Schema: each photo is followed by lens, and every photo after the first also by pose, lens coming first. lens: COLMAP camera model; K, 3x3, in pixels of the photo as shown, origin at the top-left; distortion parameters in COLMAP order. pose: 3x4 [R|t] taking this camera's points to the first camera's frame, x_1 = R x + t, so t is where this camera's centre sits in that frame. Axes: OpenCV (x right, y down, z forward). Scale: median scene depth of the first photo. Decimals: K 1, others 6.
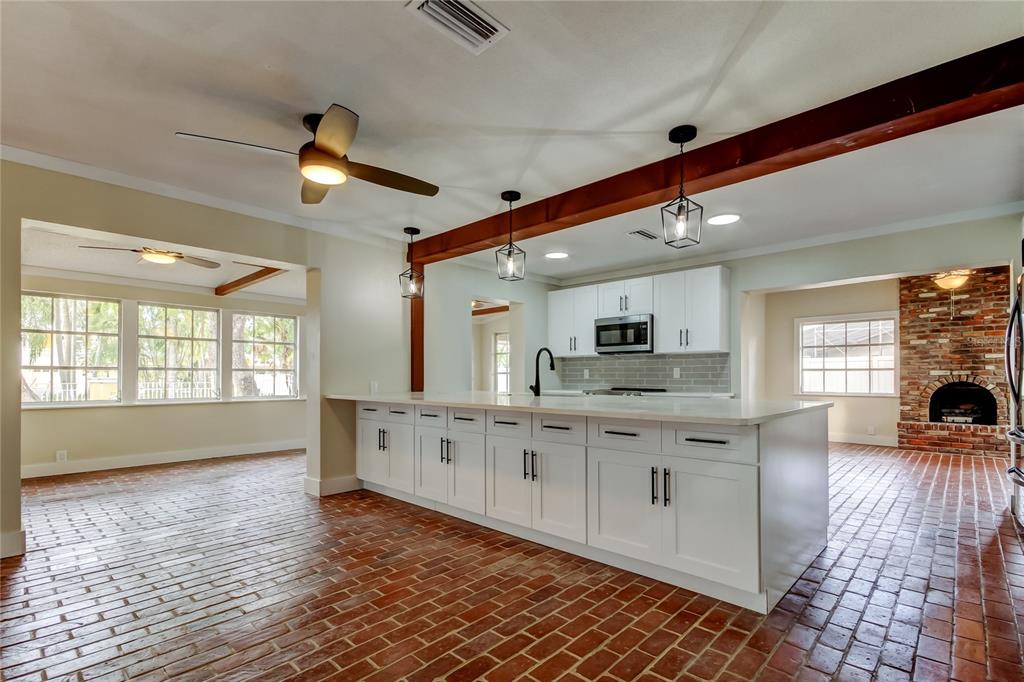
lens RADIAL K [[470.5, 0, 515.5], [0, 470.5, 374.5], [0, 0, 1]] dist [0.000269, -0.000961]
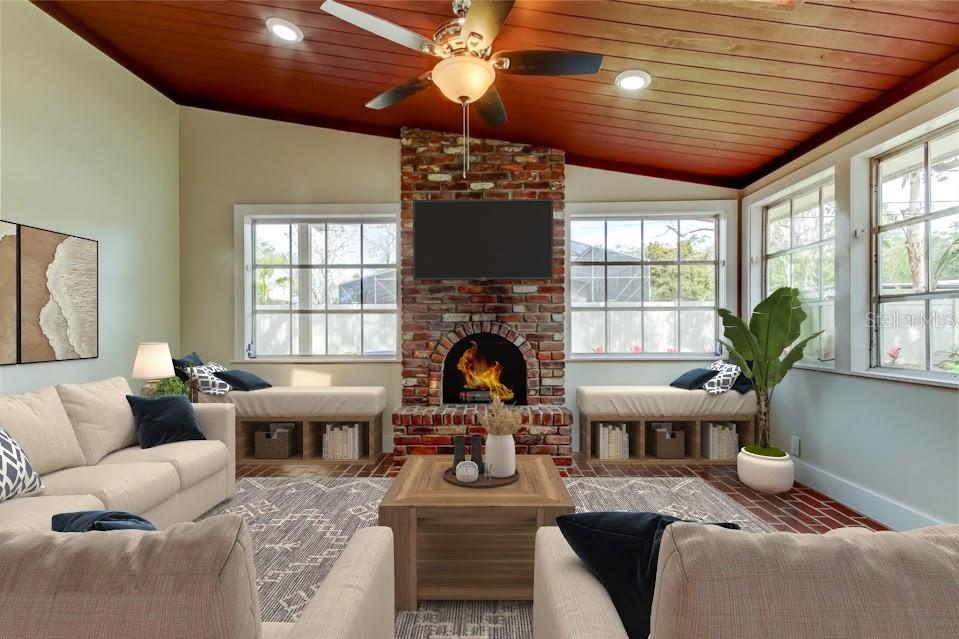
lens RADIAL K [[445.0, 0, 484.7], [0, 445.0, 328.4], [0, 0, 1]] dist [0.004338, 0.000359]
pose [[0.727504, -0.006095, 0.686077, 0.563895], [-0.000499, 0.999956, 0.009413, 0.004390], [-0.686103, -0.007191, 0.727468, 0.591281]]
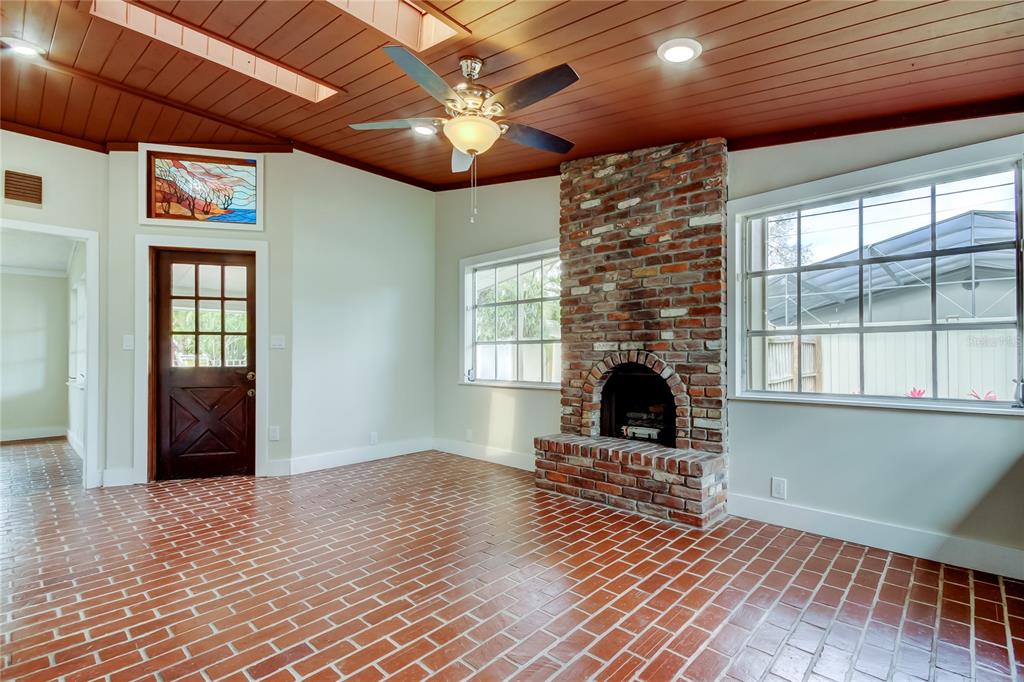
lens RADIAL K [[470.5, 0, 510.5], [0, 470.5, 353.1], [0, 0, 1]] dist [0.000269, -0.000961]
pose [[0.999929, -0.003629, 0.011316, 0.792470], [0.003621, 0.999993, 0.000770, 0.003250], [-0.011319, -0.000729, 0.999936, 0.464271]]
